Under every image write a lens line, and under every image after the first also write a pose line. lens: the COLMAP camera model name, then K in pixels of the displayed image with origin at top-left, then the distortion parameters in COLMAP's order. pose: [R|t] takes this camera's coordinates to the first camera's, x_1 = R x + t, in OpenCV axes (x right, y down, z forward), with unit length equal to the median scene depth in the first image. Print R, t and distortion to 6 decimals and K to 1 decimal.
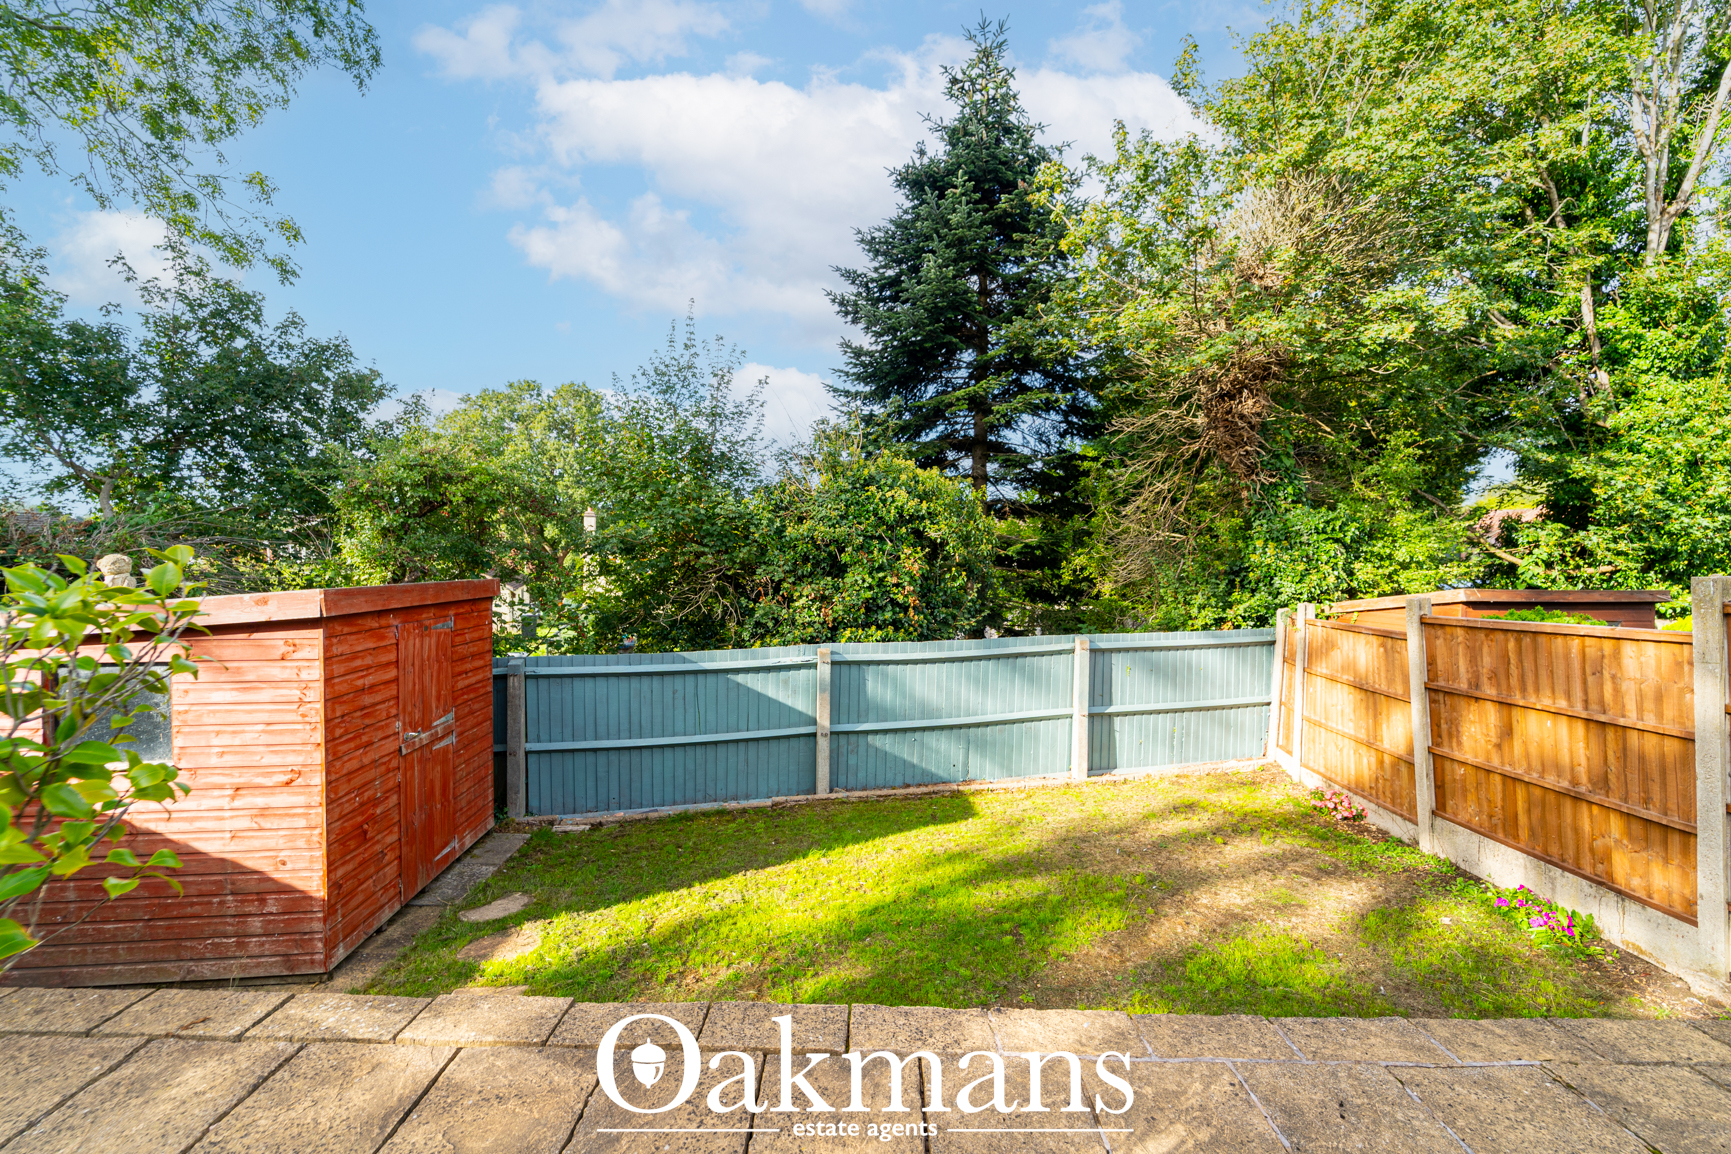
lens RADIAL K [[708.5, 0, 873.0], [0, 708.5, 572.2], [0, 0, 1]] dist [0.001044, -0.000135]
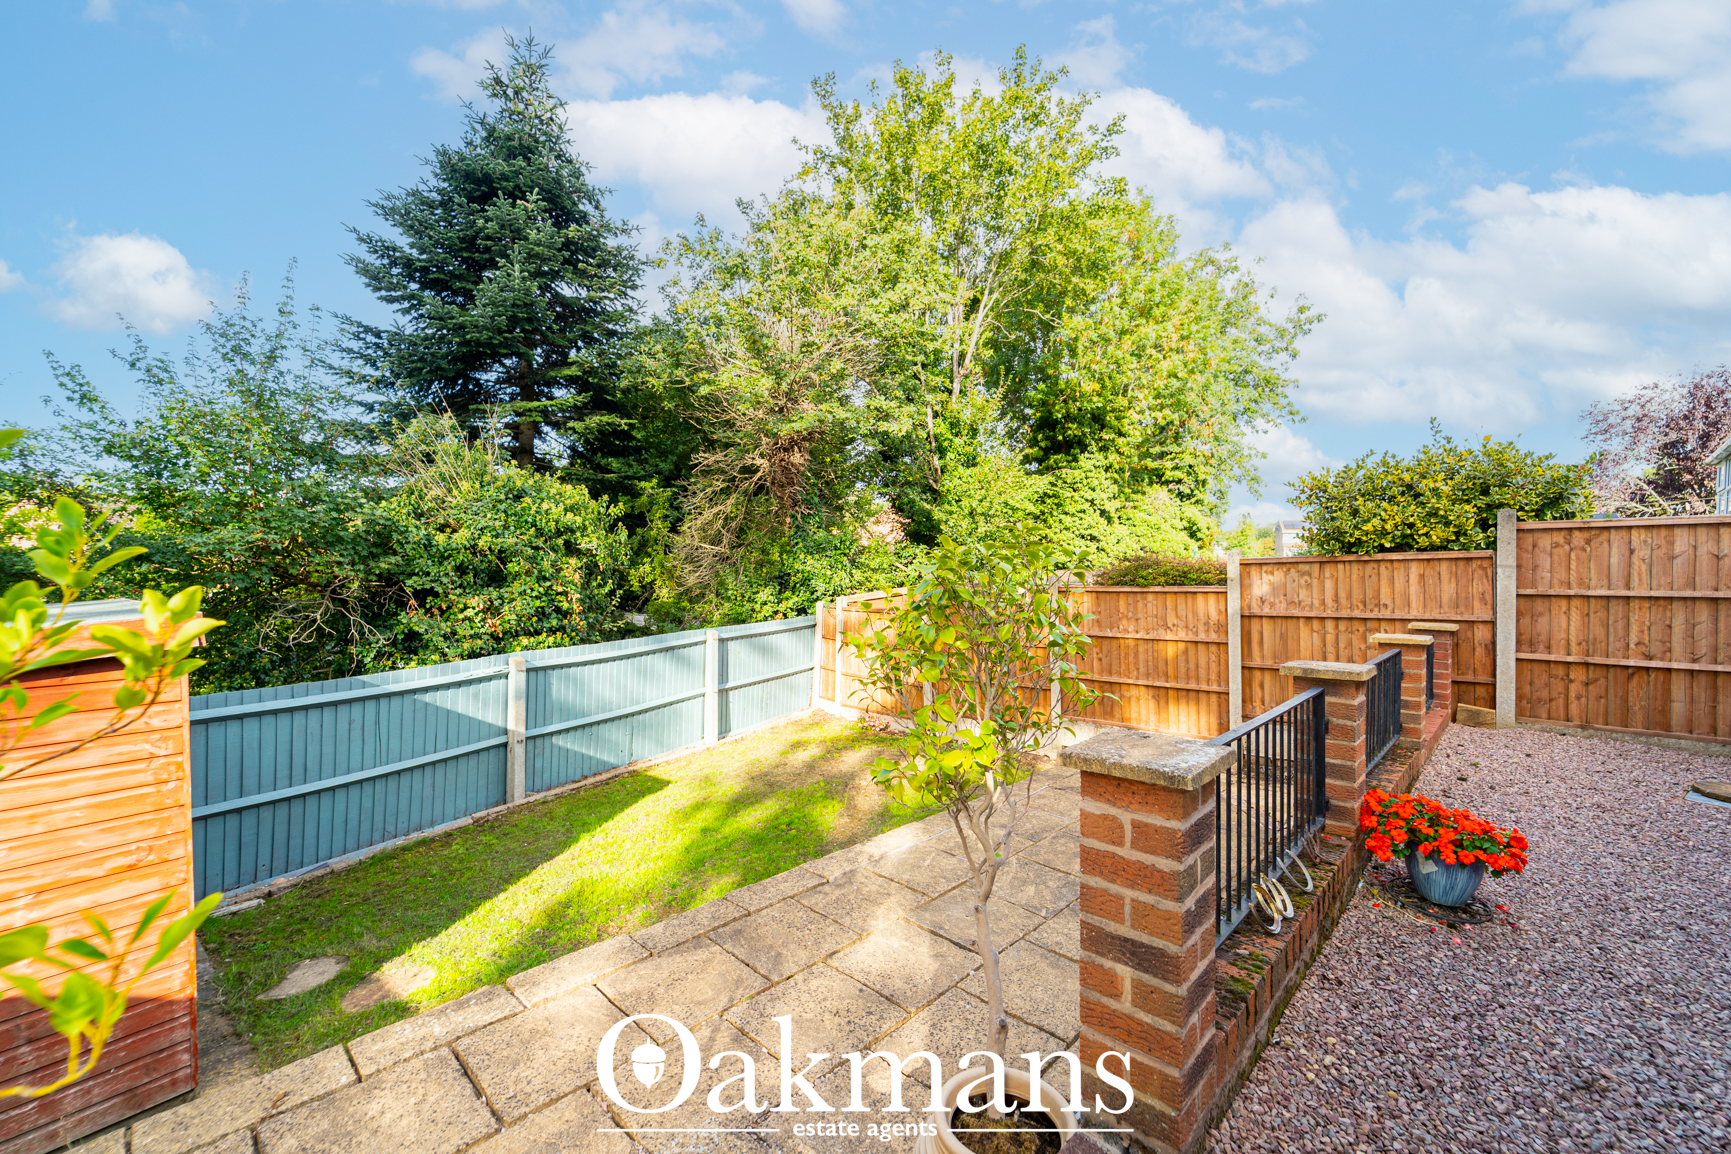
lens RADIAL K [[702.1, 0, 865.5], [0, 702.1, 577.0], [0, 0, 1]] dist [-0.000064, -0.000562]
pose [[0.688577, -0.014846, 0.725011, -0.402842], [0.016703, 0.999850, 0.004610, -0.003573], [-0.724971, 0.008935, 0.688722, -0.052621]]
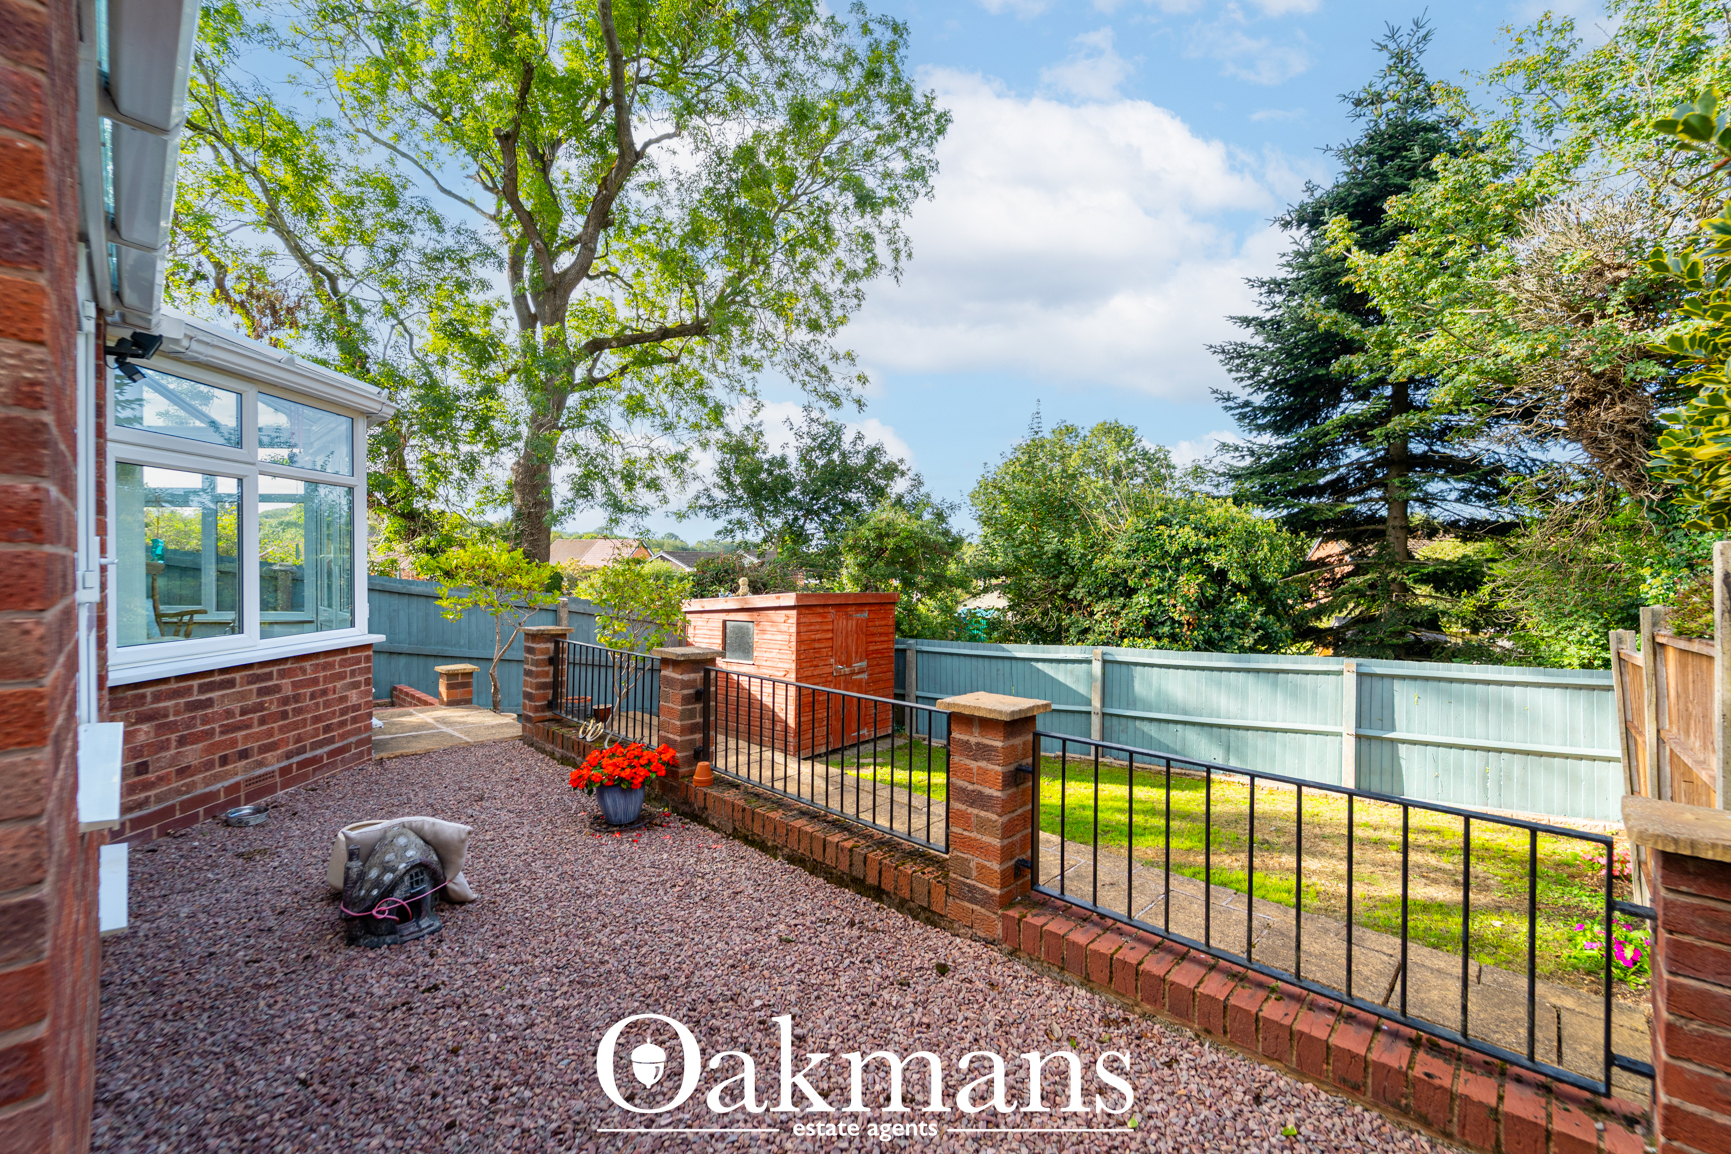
lens RADIAL K [[708.5, 0, 873.0], [0, 708.5, 572.2], [0, 0, 1]] dist [0.001044, -0.000135]
pose [[0.731609, 0.000193, -0.681725, 0.477070], [-0.023583, 0.999409, -0.025025, 0.003499], [0.681317, 0.034386, 0.731181, -0.253716]]
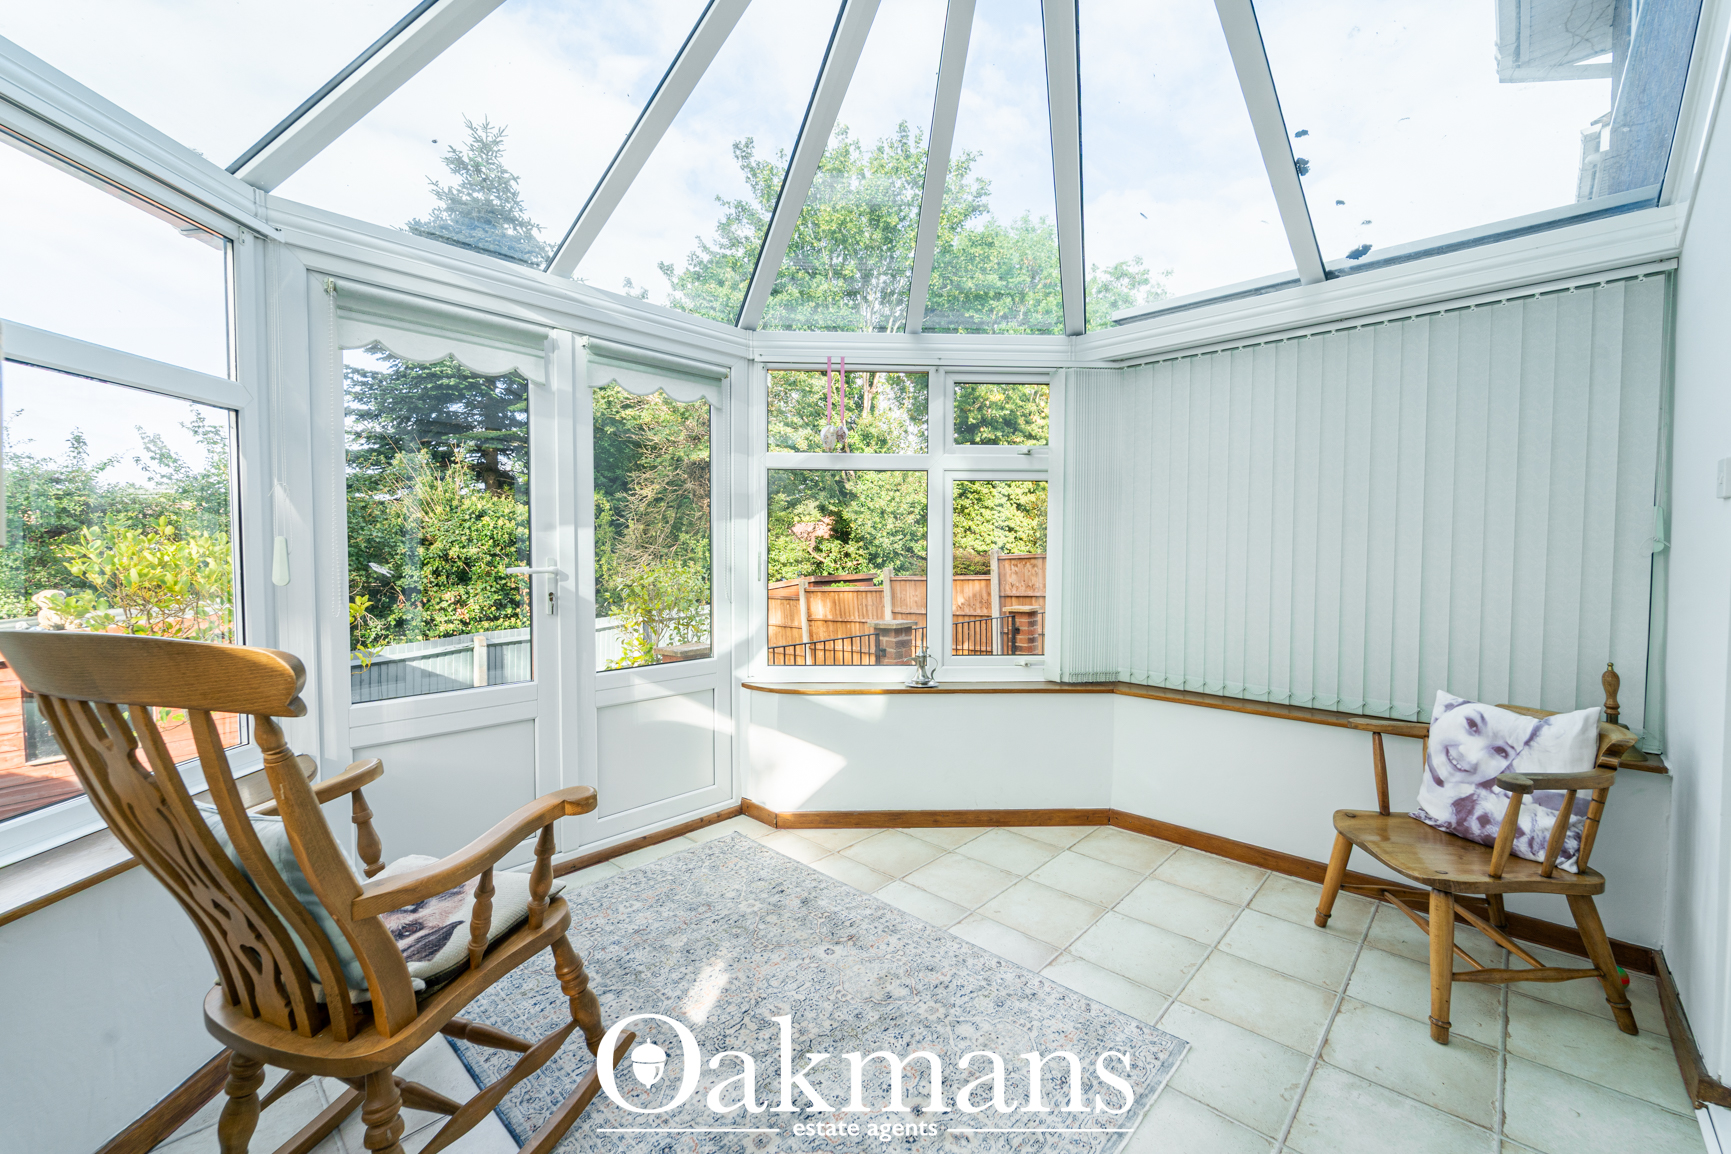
lens RADIAL K [[700.9, 0, 866.0], [0, 700.9, 572.5], [0, 0, 1]] dist [-0.000396, -0.000444]
pose [[0.672400, -0.035888, 0.739317, -0.509136], [0.033558, 0.999275, 0.017986, -0.015220], [-0.739427, 0.012716, 0.673117, -0.439228]]
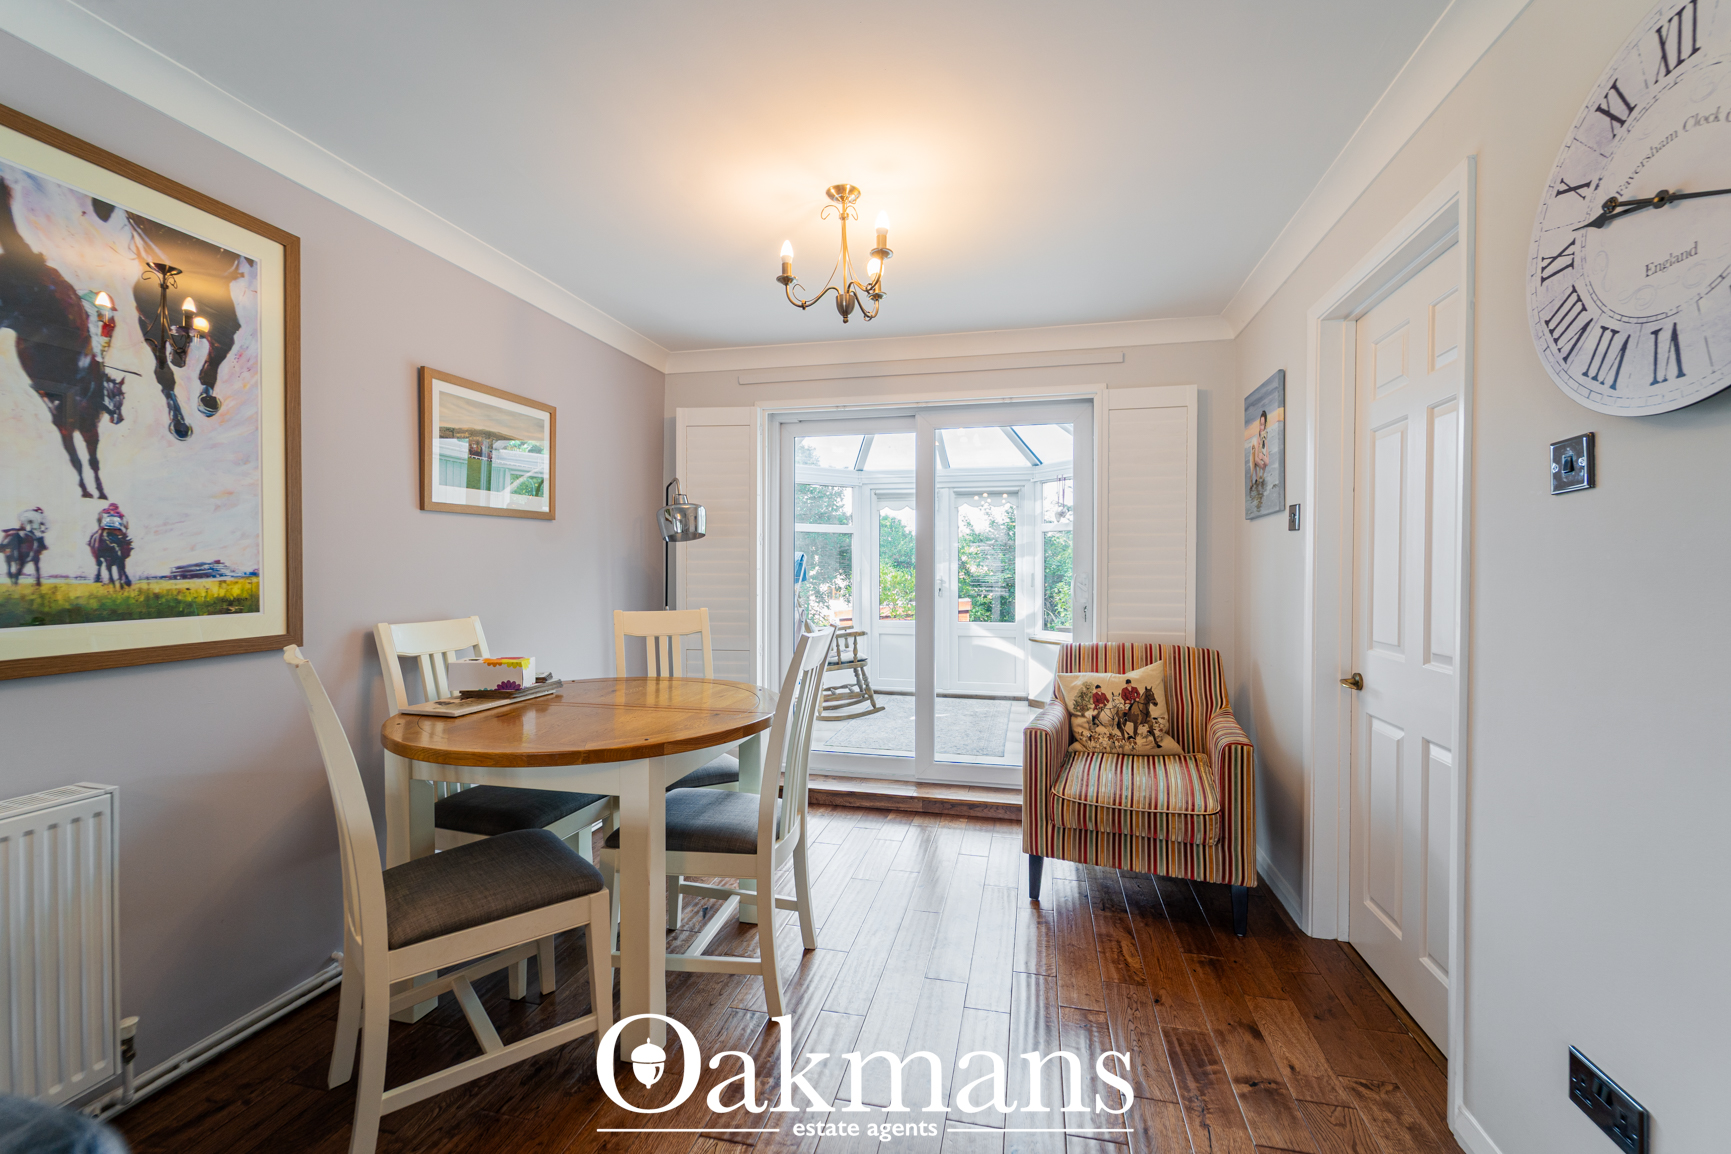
lens RADIAL K [[707.4, 0, 865.5], [0, 707.4, 577.0], [0, 0, 1]] dist [-0.000113, -0.000656]
pose [[0.976382, -0.014267, -0.215580, -0.271190], [0.007898, 0.999507, -0.030373, 0.006929], [0.215907, 0.027953, 0.976014, -0.972573]]
